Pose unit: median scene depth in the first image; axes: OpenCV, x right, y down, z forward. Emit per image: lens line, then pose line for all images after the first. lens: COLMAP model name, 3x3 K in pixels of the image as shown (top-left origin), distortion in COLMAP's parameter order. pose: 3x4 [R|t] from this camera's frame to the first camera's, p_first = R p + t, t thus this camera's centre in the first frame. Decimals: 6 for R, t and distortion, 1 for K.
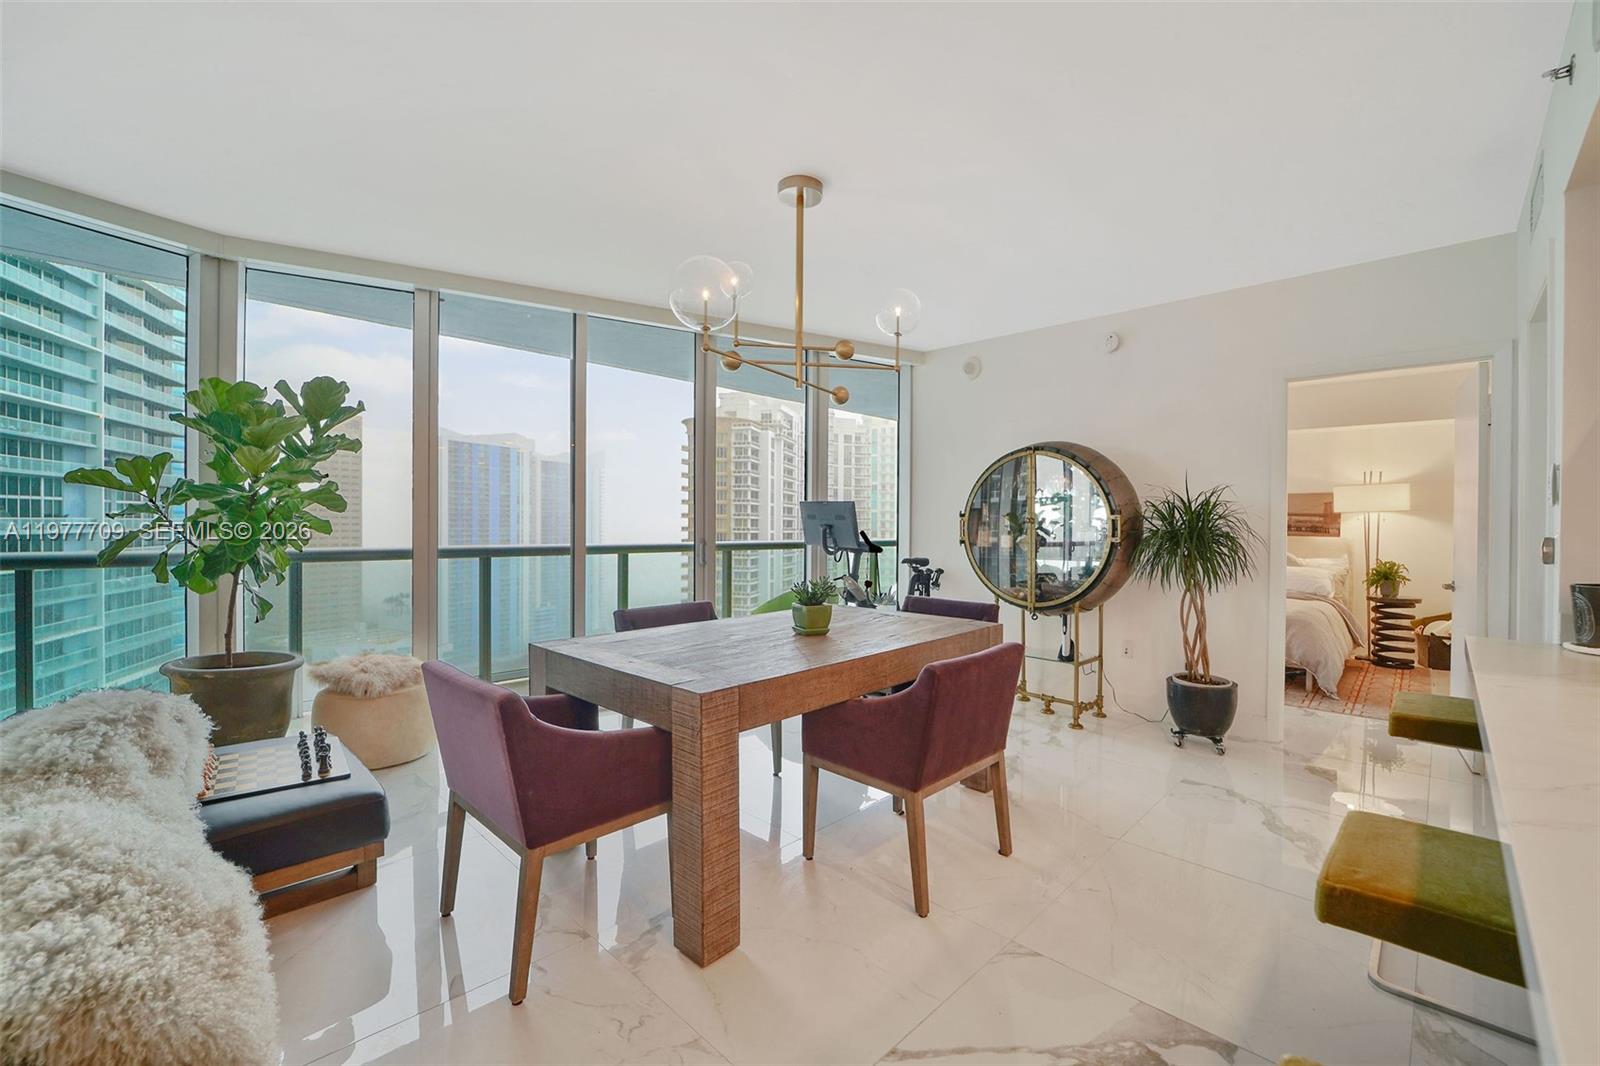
lens RADIAL K [[666.6, 0, 788.6], [0, 666.6, 533.6], [0, 0, 1]] dist [-0.007160, -0.004902]
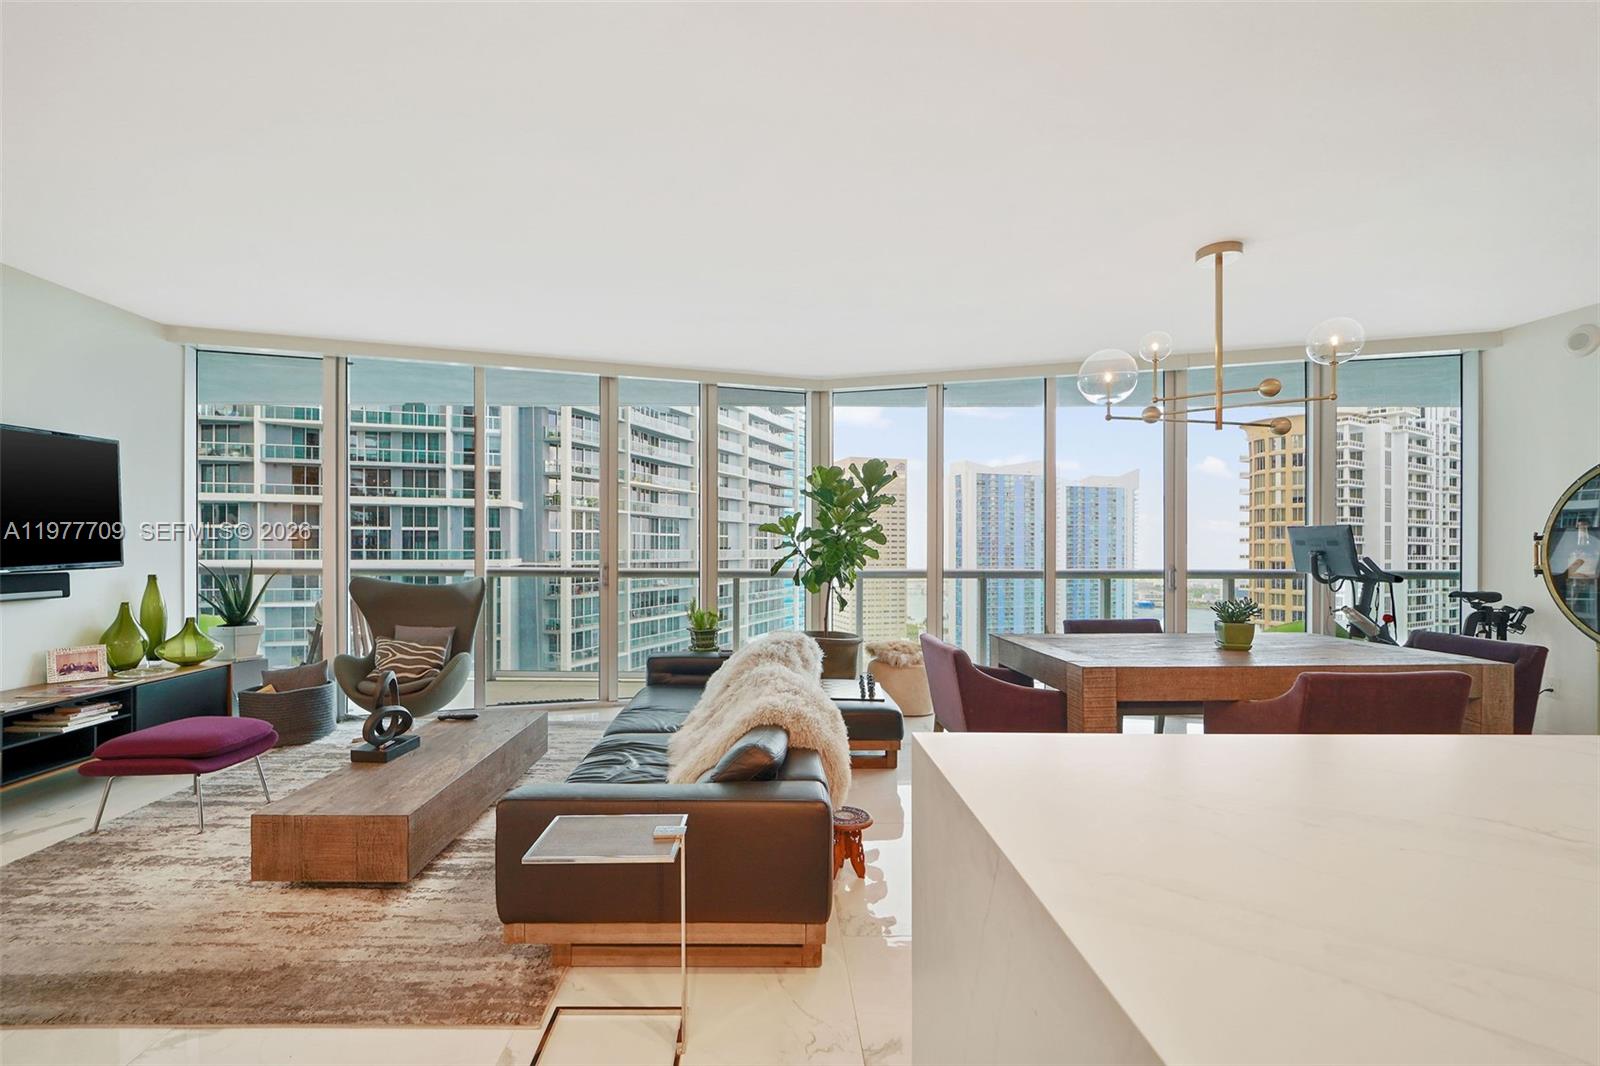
lens RADIAL K [[666.6, 0, 774.3], [0, 666.6, 544.3], [0, 0, 1]] dist [-0.007160, -0.004902]
pose [[0.718996, -0.012687, -0.694899, 0.180526], [-0.004865, 0.999717, -0.023286, 0.003466], [0.694998, 0.020123, 0.718730, -0.237695]]
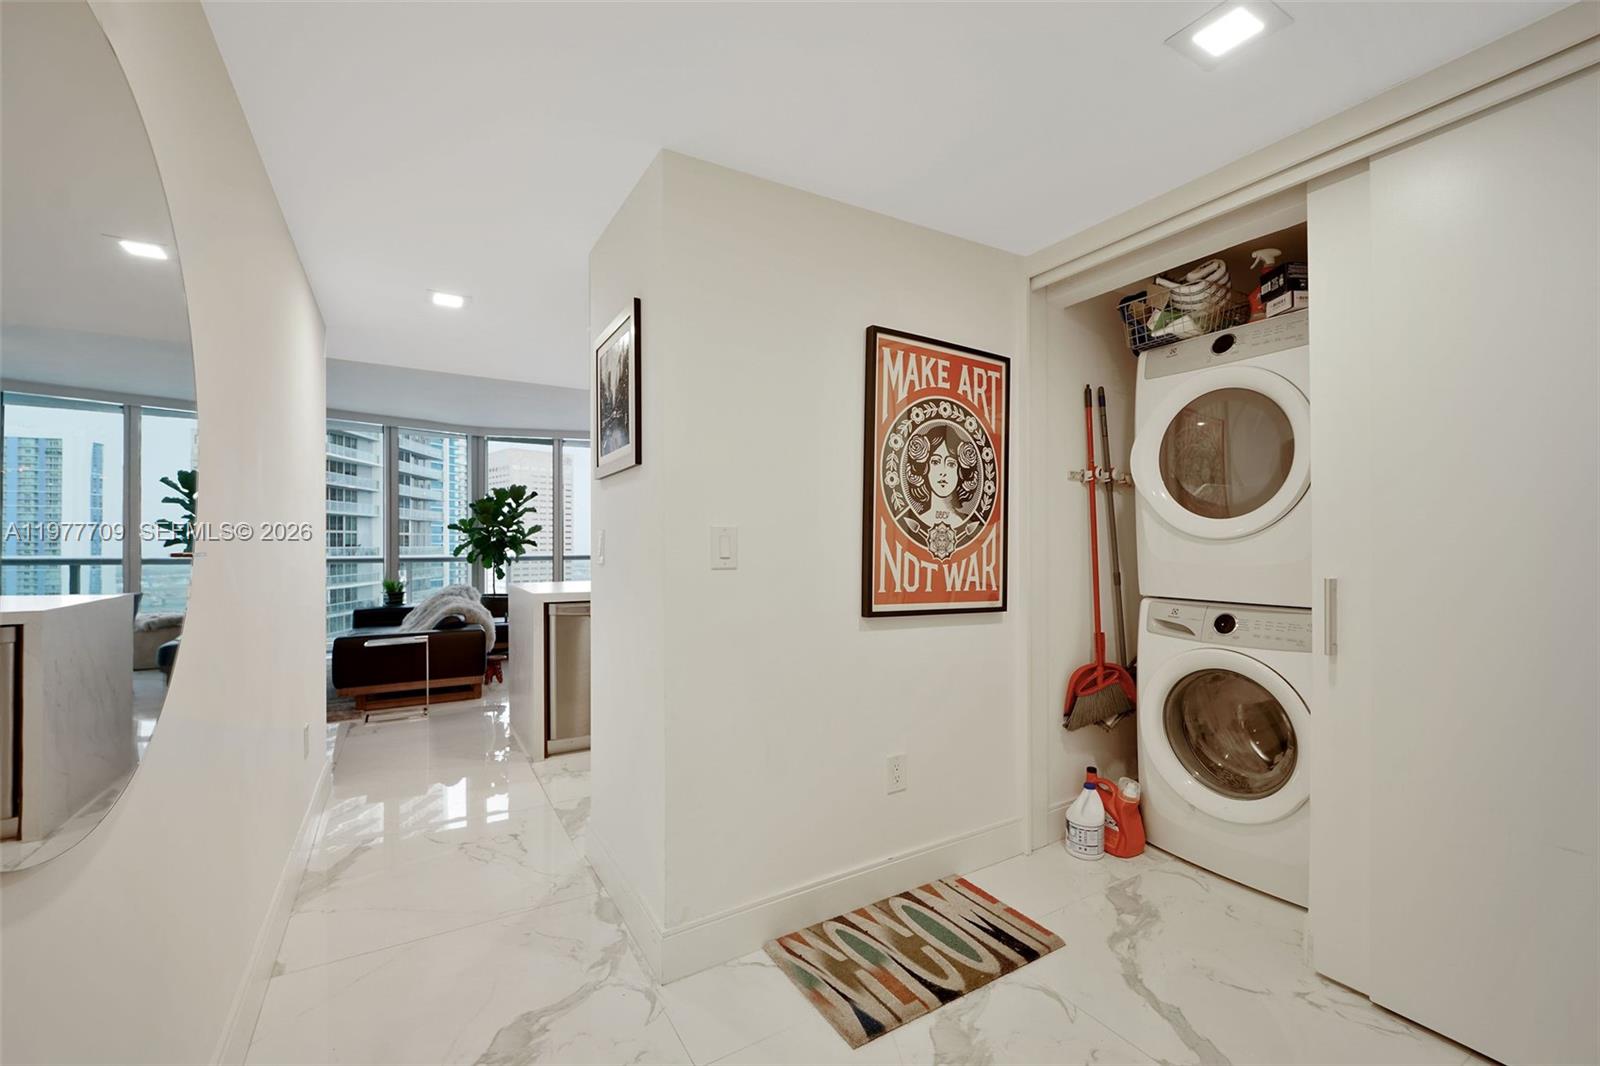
lens RADIAL K [[666.6, 0, 795.6], [0, 666.6, 523.8], [0, 0, 1]] dist [-0.007160, -0.004902]
pose [[0.969638, -0.026138, -0.243143, 0.537493], [0.015322, 0.998811, -0.046271, 0.044947], [0.244063, 0.041141, 0.968886, -0.719611]]
